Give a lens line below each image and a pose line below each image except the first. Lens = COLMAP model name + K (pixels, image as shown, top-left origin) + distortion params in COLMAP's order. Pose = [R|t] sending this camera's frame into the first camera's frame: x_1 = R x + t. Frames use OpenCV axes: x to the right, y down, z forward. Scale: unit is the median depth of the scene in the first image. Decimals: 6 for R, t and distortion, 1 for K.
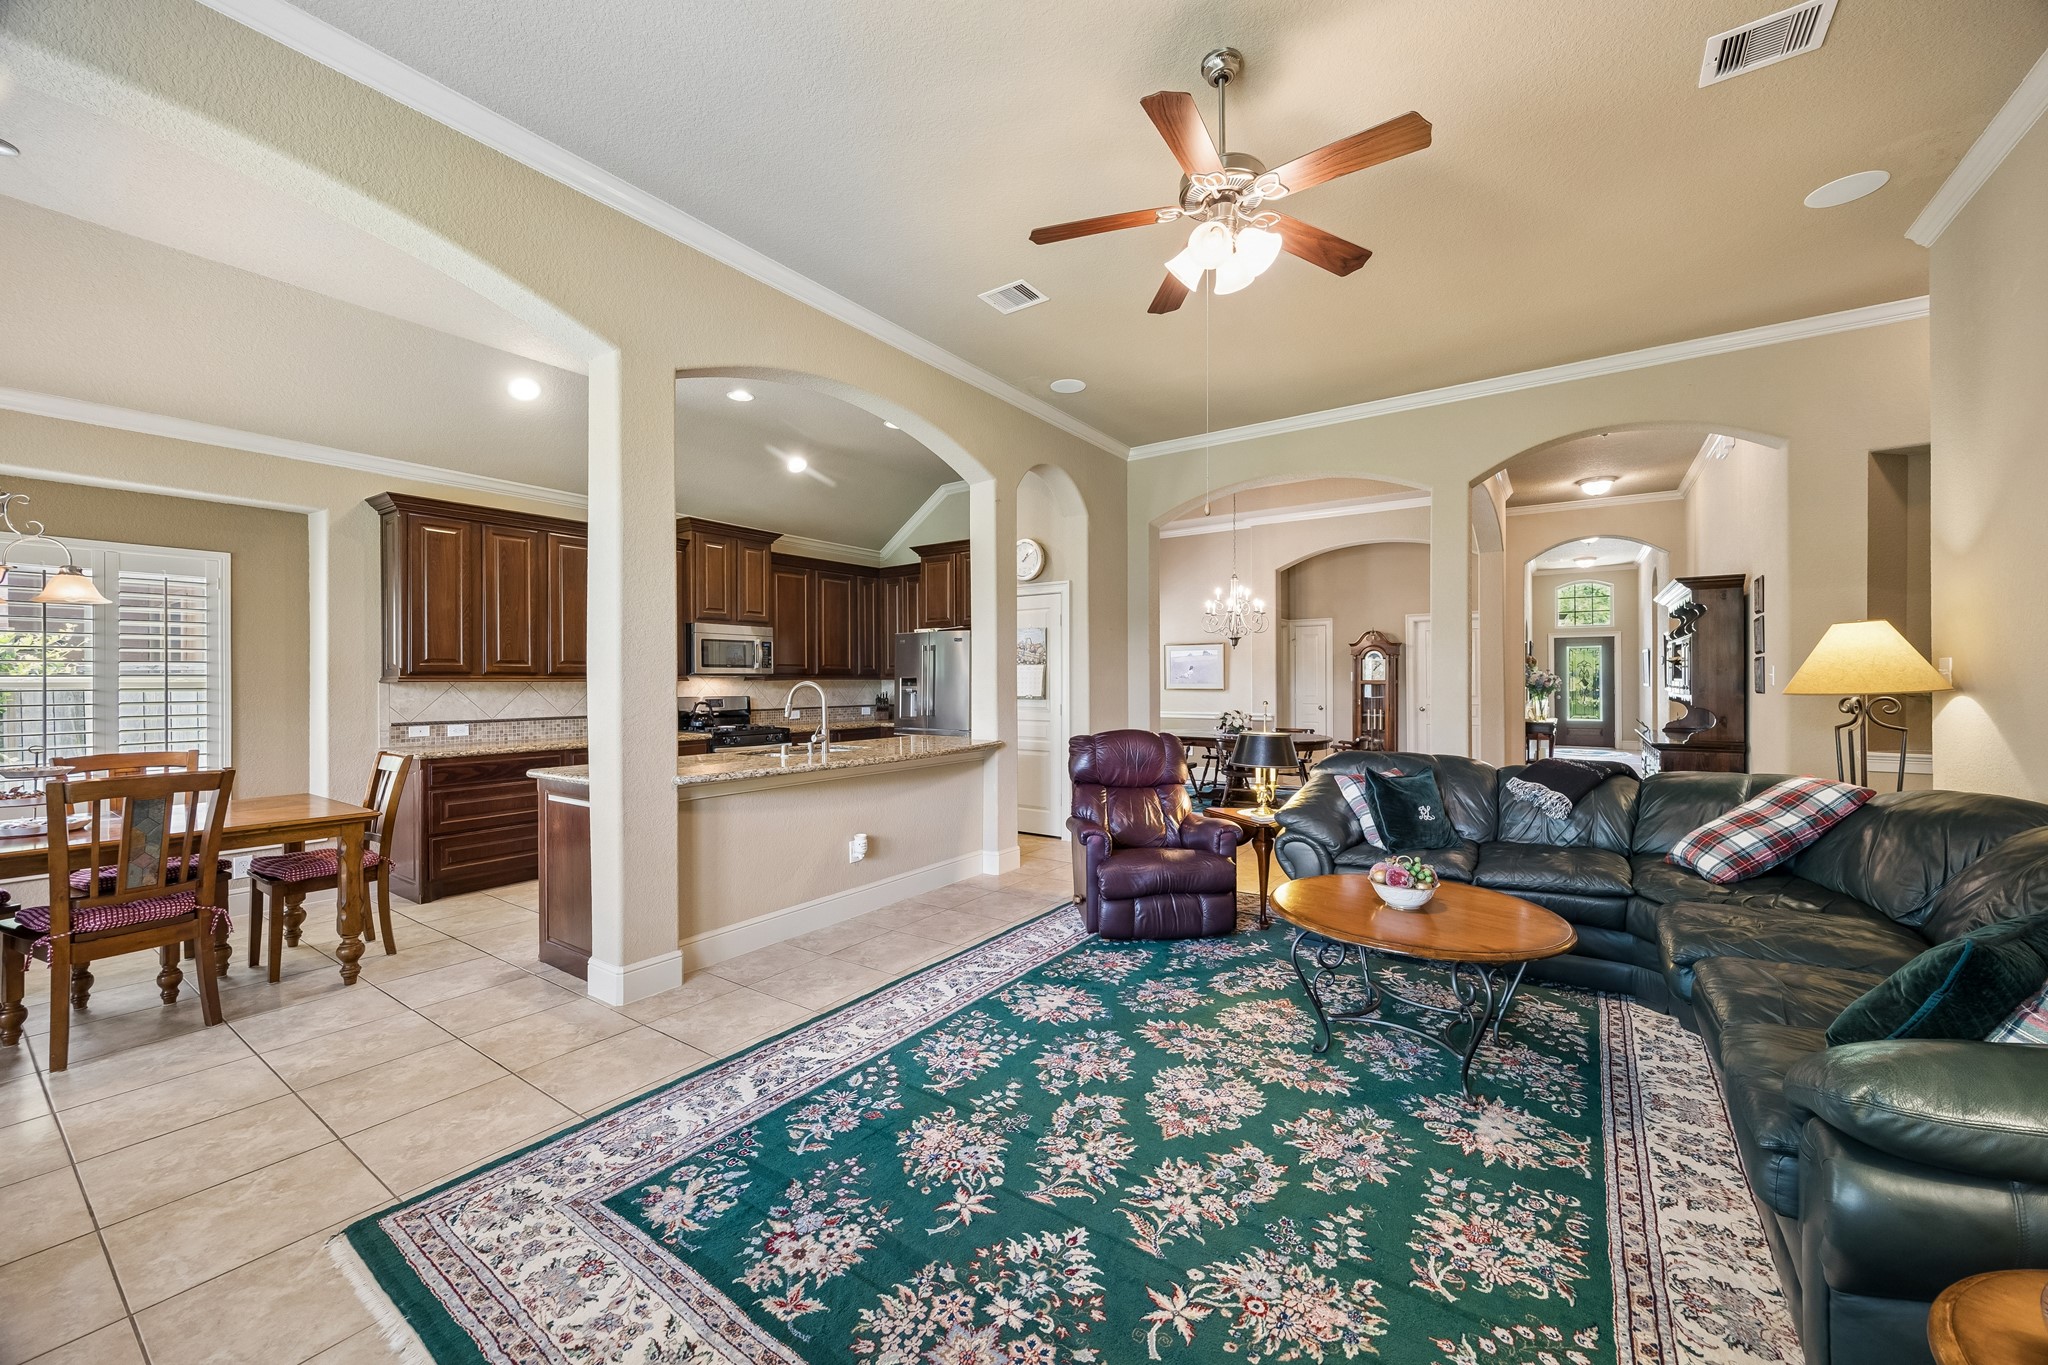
lens RADIAL K [[784.1, 0, 1028.3], [0, 784.1, 669.1], [0, 0, 1]] dist [0.000651, 0.000448]
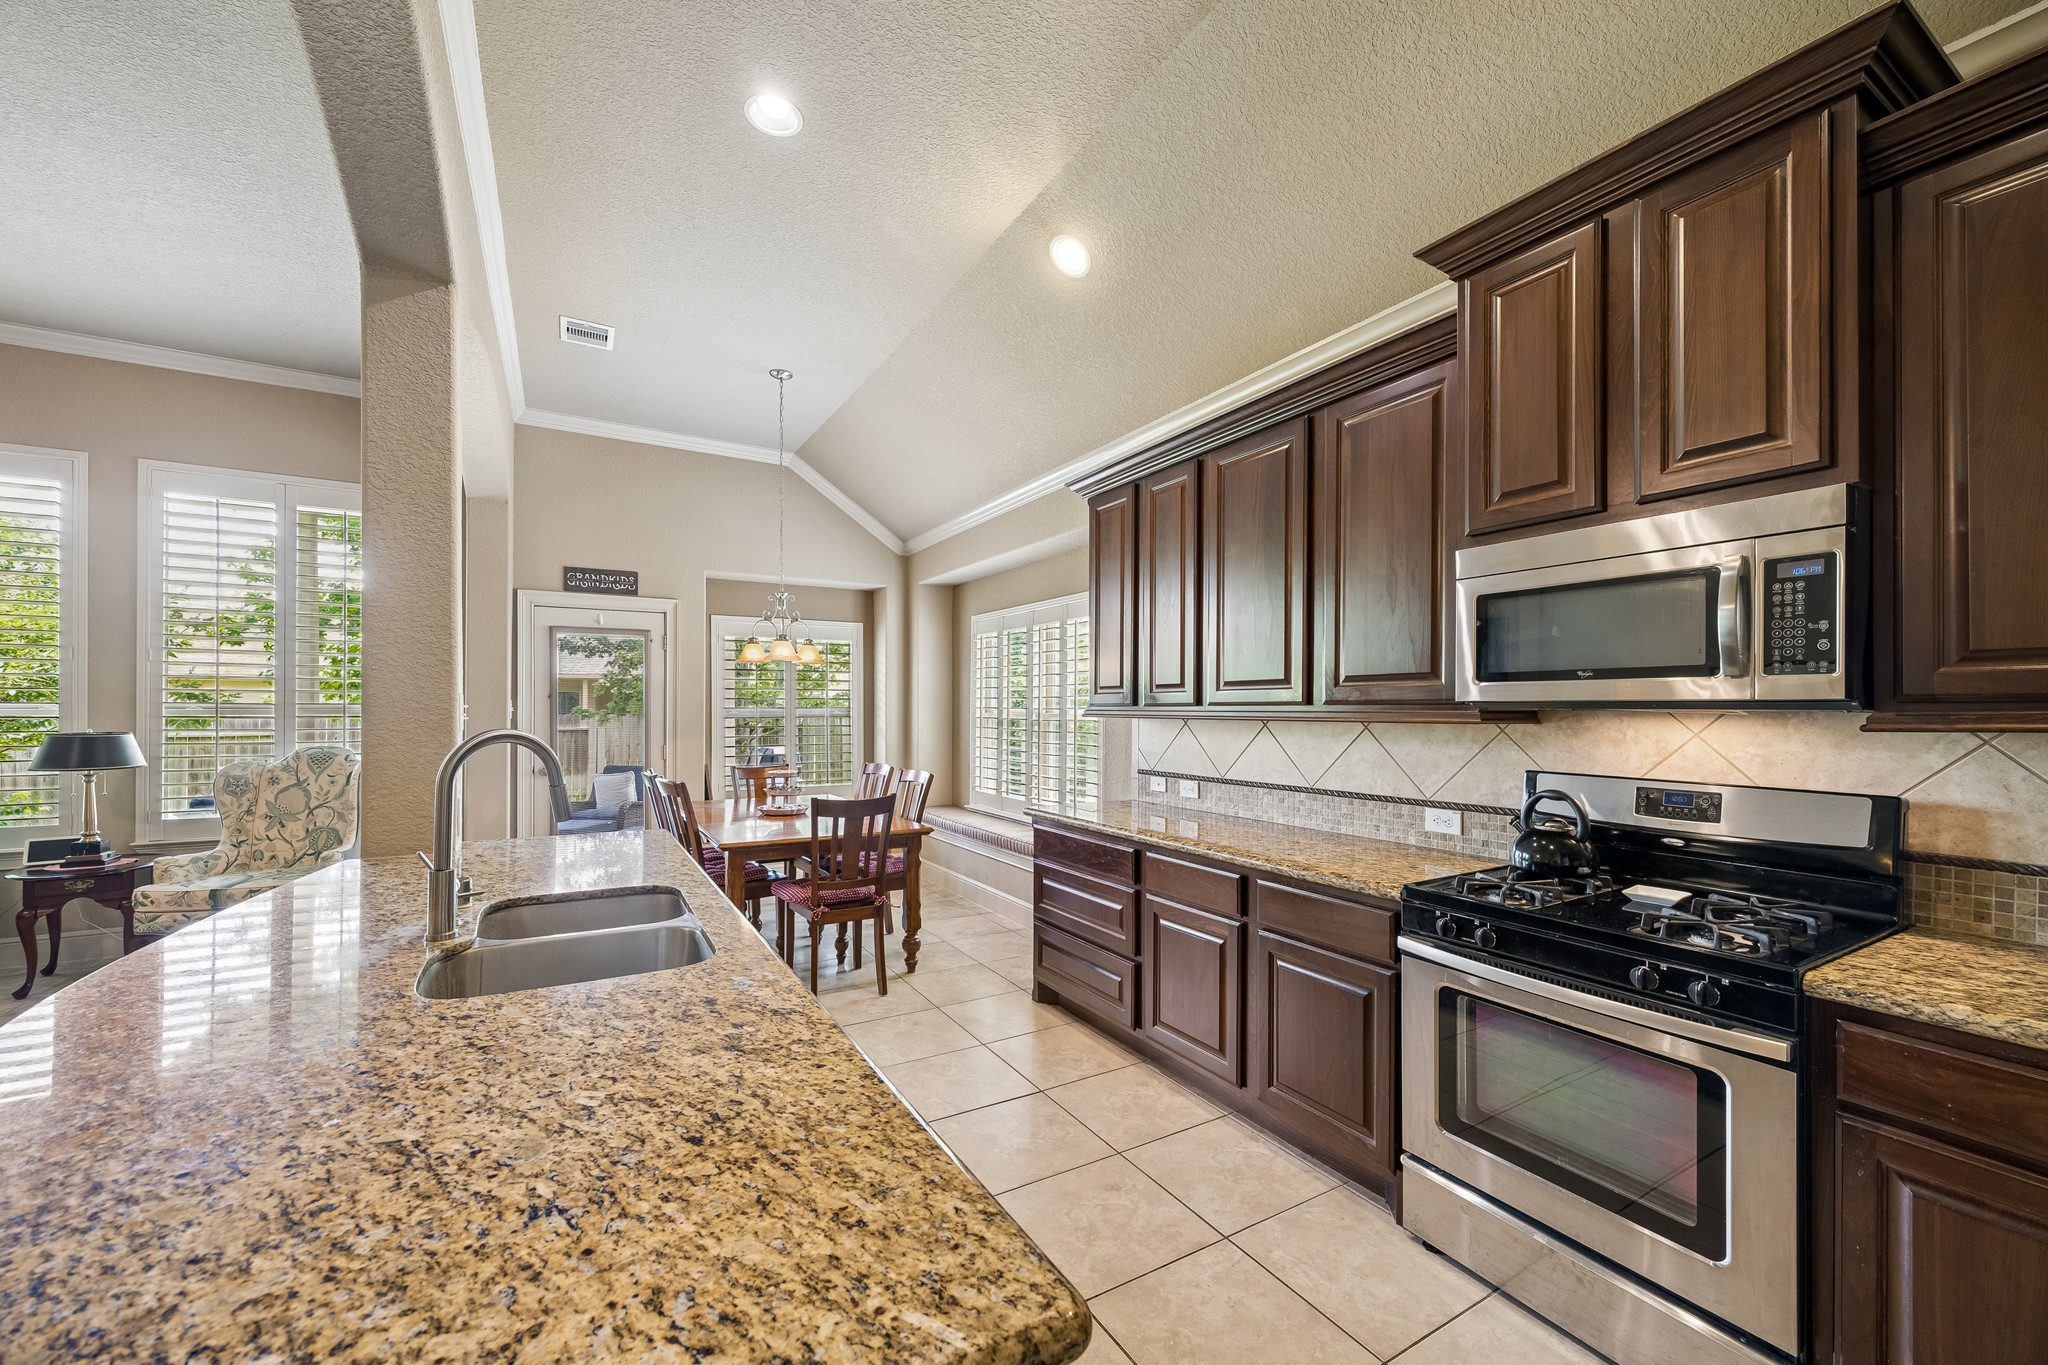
lens RADIAL K [[784.1, 0, 1025.5], [0, 784.1, 703.8], [0, 0, 1]] dist [0.000651, 0.000448]
pose [[-0.417011, -0.003229, -0.908896, -0.083608], [0.009351, 0.999926, -0.007842, 0.015331], [0.908853, -0.011769, -0.416950, 2.348754]]
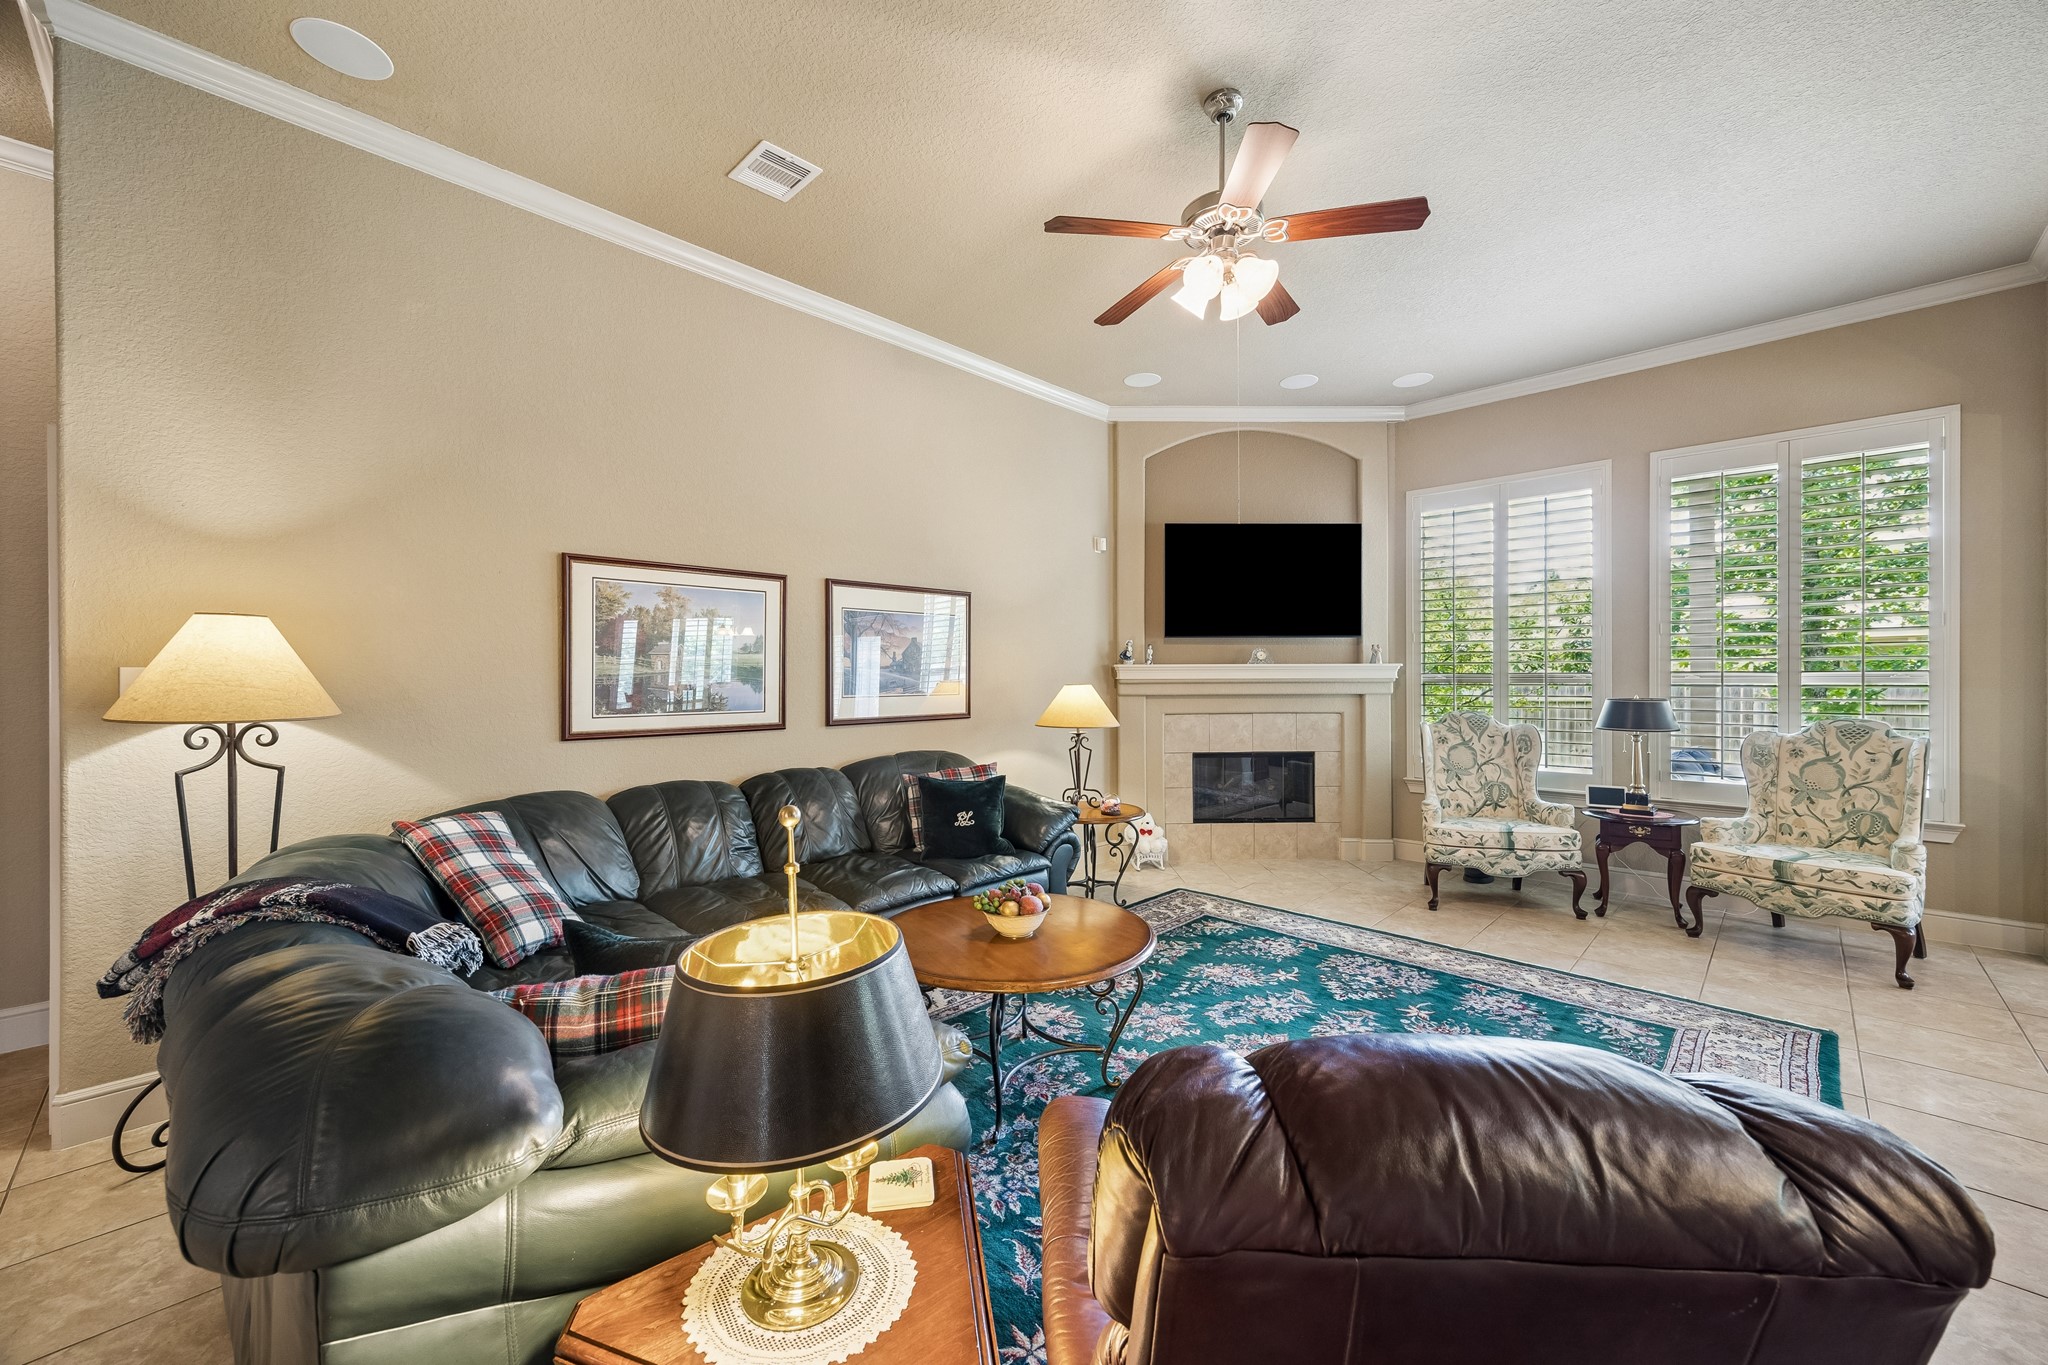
lens RADIAL K [[784.1, 0, 1032.7], [0, 784.1, 675.1], [0, 0, 1]] dist [0.000651, 0.000448]
pose [[-0.986757, 0.008580, 0.161978, 0.319176], [0.006080, 0.999855, -0.015925, 0.010508], [-0.162091, -0.014729, -0.986666, 2.013973]]
